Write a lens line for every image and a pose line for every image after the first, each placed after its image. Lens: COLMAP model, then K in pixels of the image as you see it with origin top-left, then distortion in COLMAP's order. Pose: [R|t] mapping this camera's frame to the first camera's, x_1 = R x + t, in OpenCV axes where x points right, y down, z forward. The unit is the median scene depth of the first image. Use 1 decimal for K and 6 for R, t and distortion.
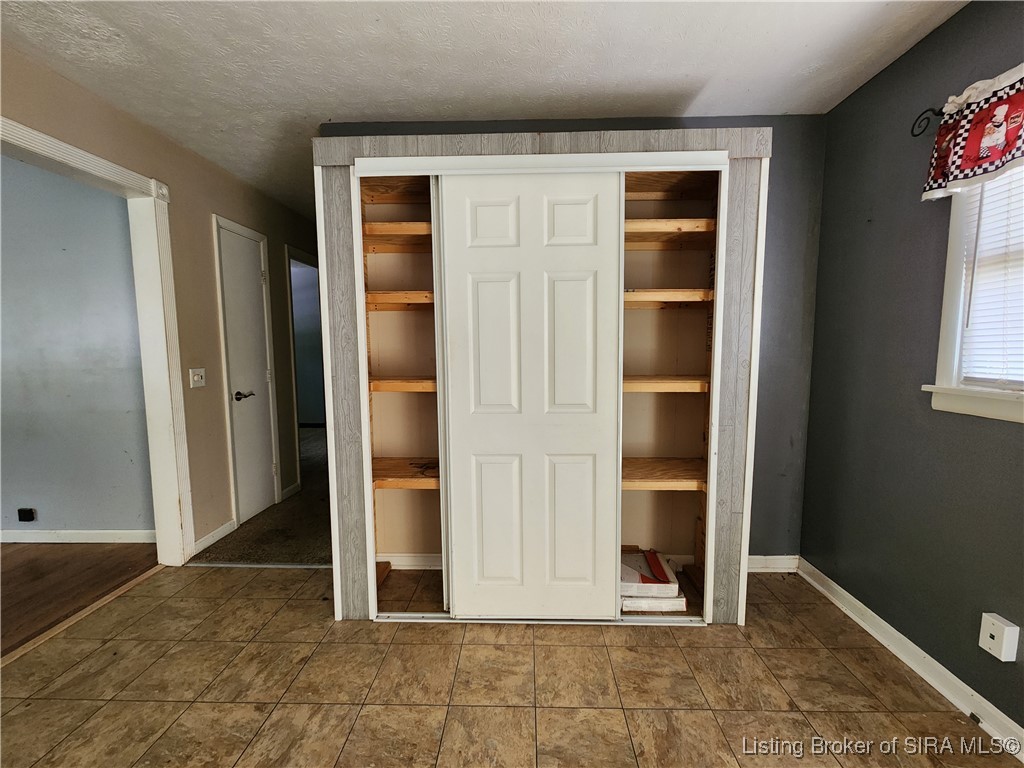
lens RADIAL K [[416.1, 0, 516.5], [0, 416.1, 387.2], [0, 0, 1]] dist [0.002122, -0.001813]
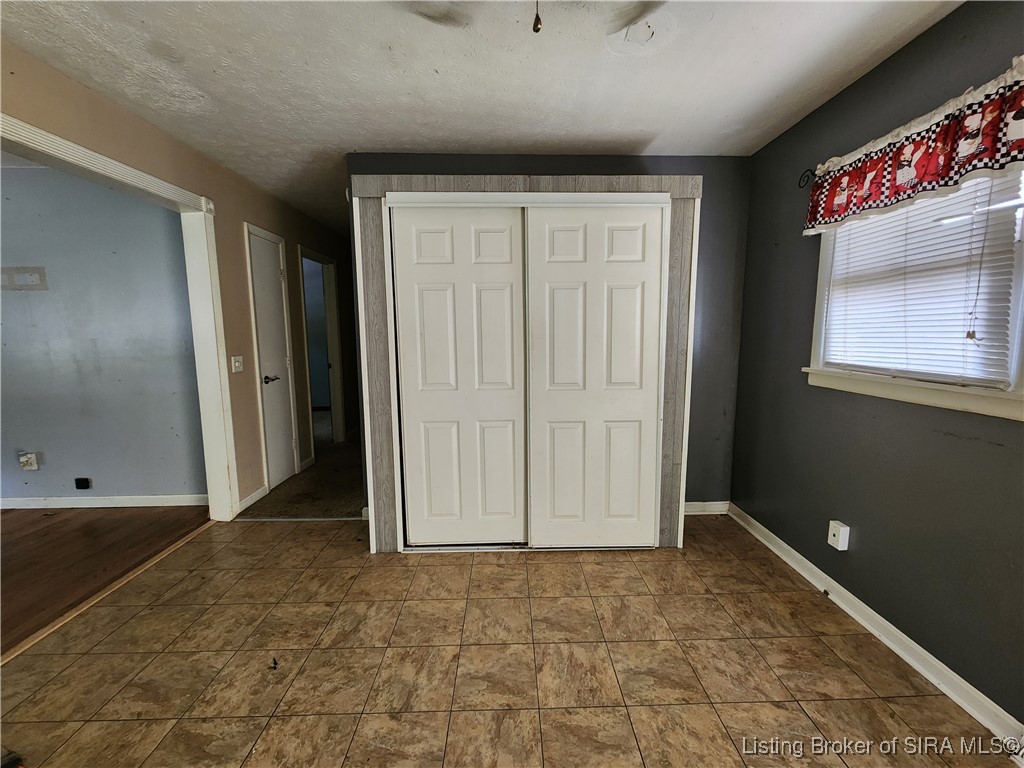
lens RADIAL K [[416.1, 0, 519.9], [0, 416.1, 385.2], [0, 0, 1]] dist [0.002122, -0.001813]
pose [[0.998413, -0.005709, 0.056034, -0.051595], [0.004048, 0.999550, 0.029718, 0.008211], [-0.056179, -0.029444, 0.997986, -0.320669]]
